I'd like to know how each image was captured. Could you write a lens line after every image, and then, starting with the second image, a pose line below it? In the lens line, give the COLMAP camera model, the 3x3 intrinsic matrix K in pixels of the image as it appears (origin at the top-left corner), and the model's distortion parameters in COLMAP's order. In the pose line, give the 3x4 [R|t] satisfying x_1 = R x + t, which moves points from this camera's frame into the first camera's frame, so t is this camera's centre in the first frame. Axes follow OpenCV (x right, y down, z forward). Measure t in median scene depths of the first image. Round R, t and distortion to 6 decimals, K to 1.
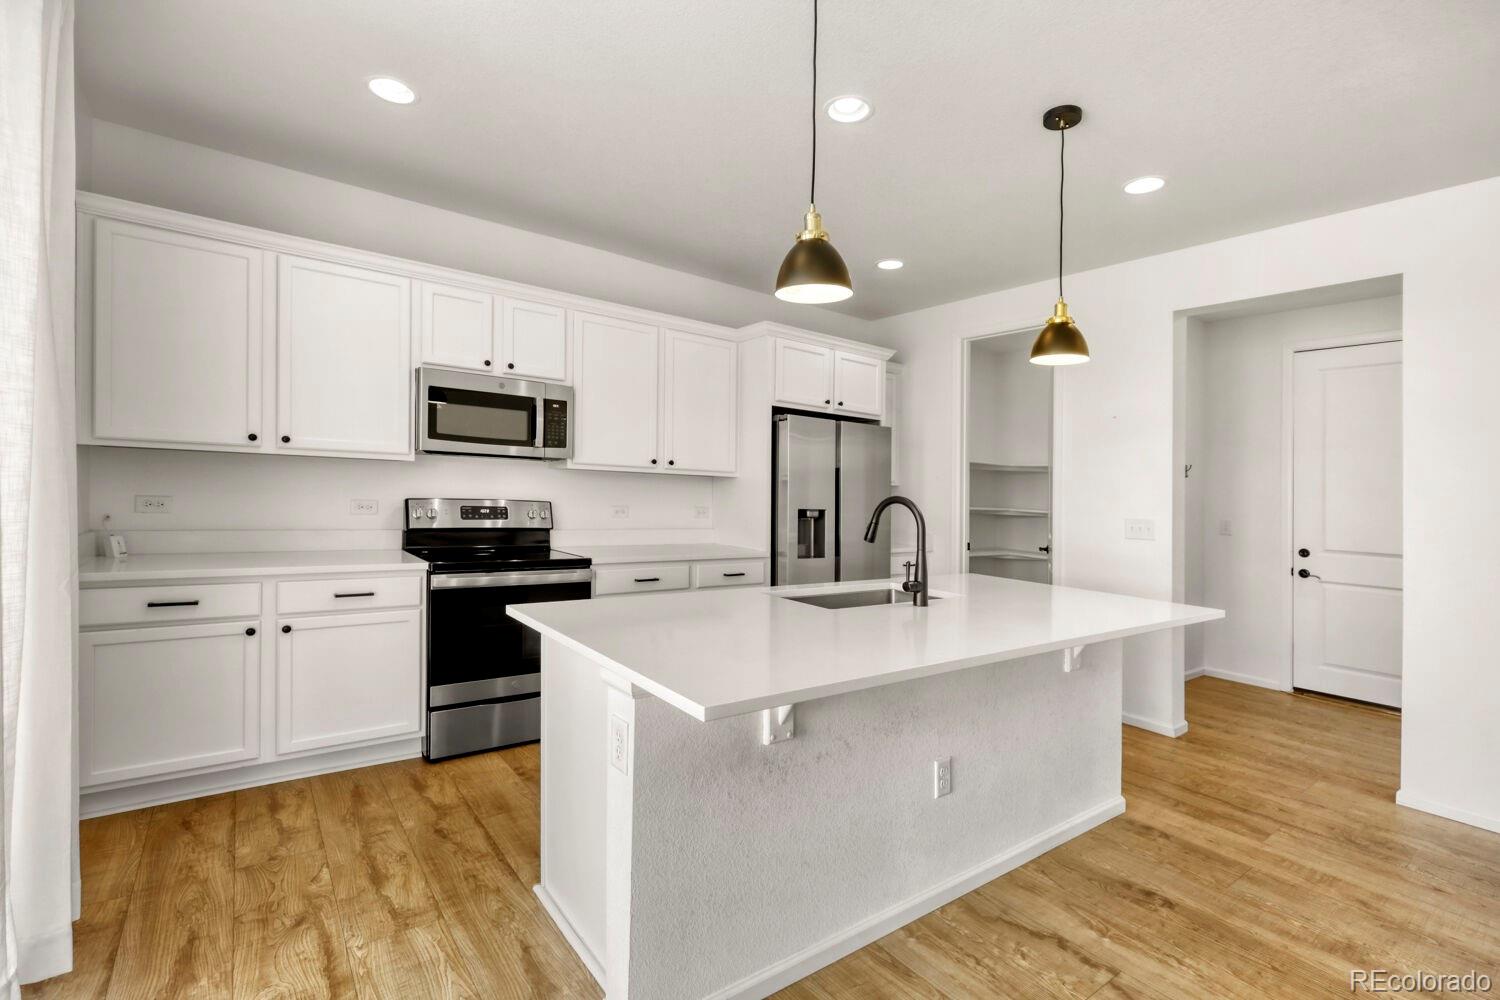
lens RADIAL K [[657.3, 0, 755.0], [0, 657.3, 499.6], [0, 0, 1]] dist [0.004893, -0.000440]
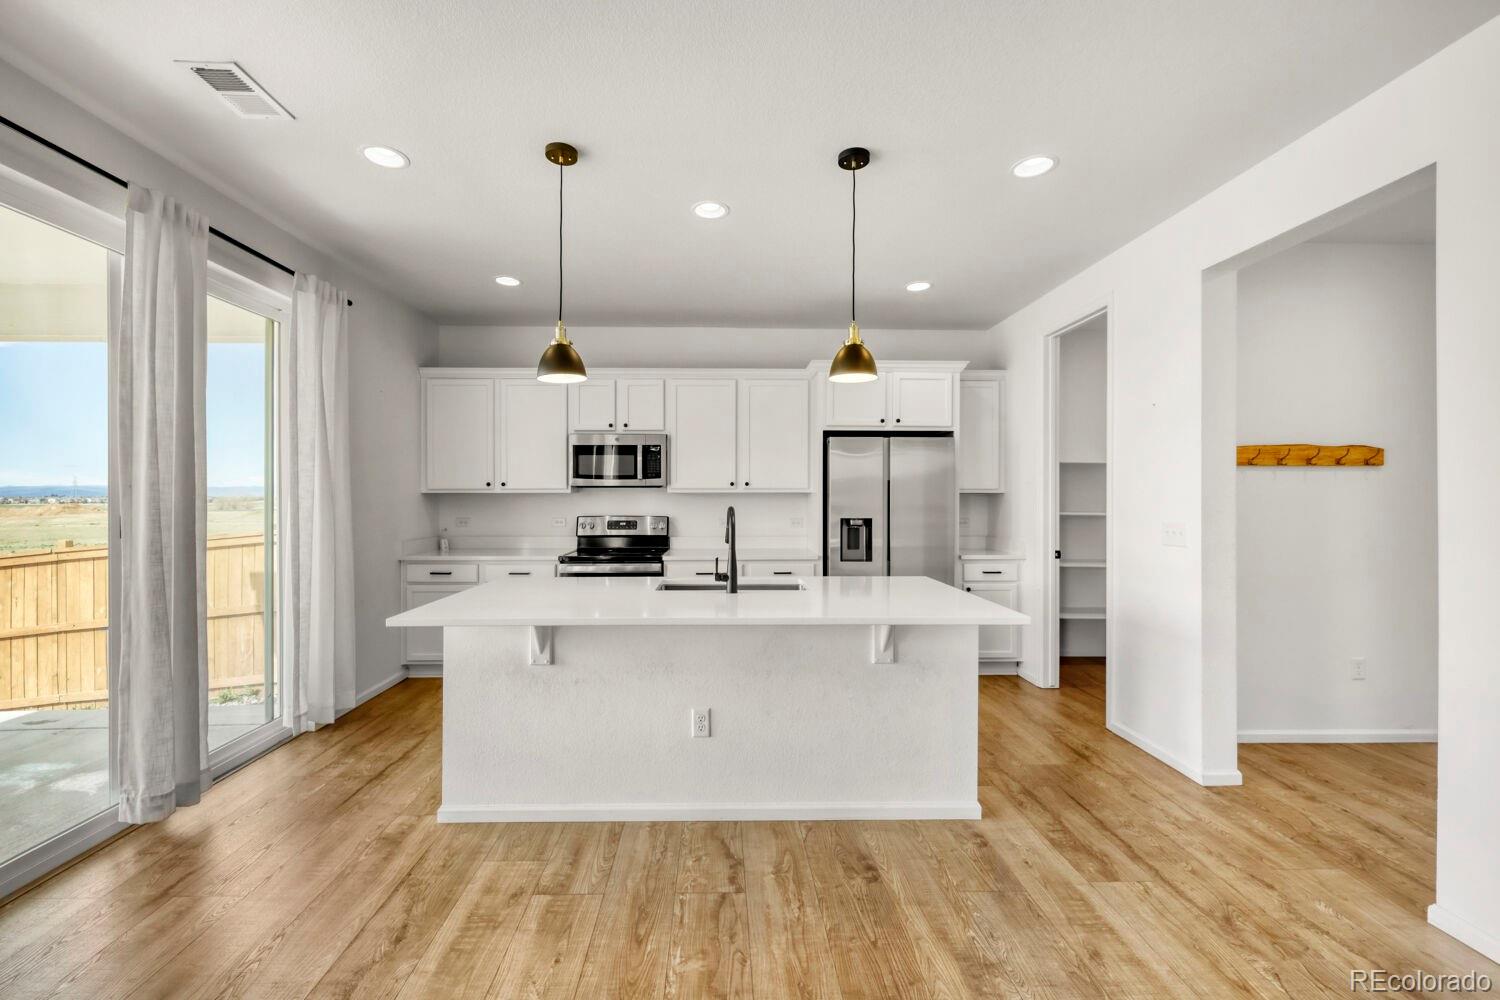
lens RADIAL K [[615.7, 0, 755.4], [0, 615.7, 507.3], [0, 0, 1]] dist [0.001193, 0.000531]
pose [[0.811694, -0.031681, -0.583223, 0.718384], [0.024014, 0.999494, -0.020873, 0.017865], [0.583589, 0.002937, 0.812044, 0.051063]]
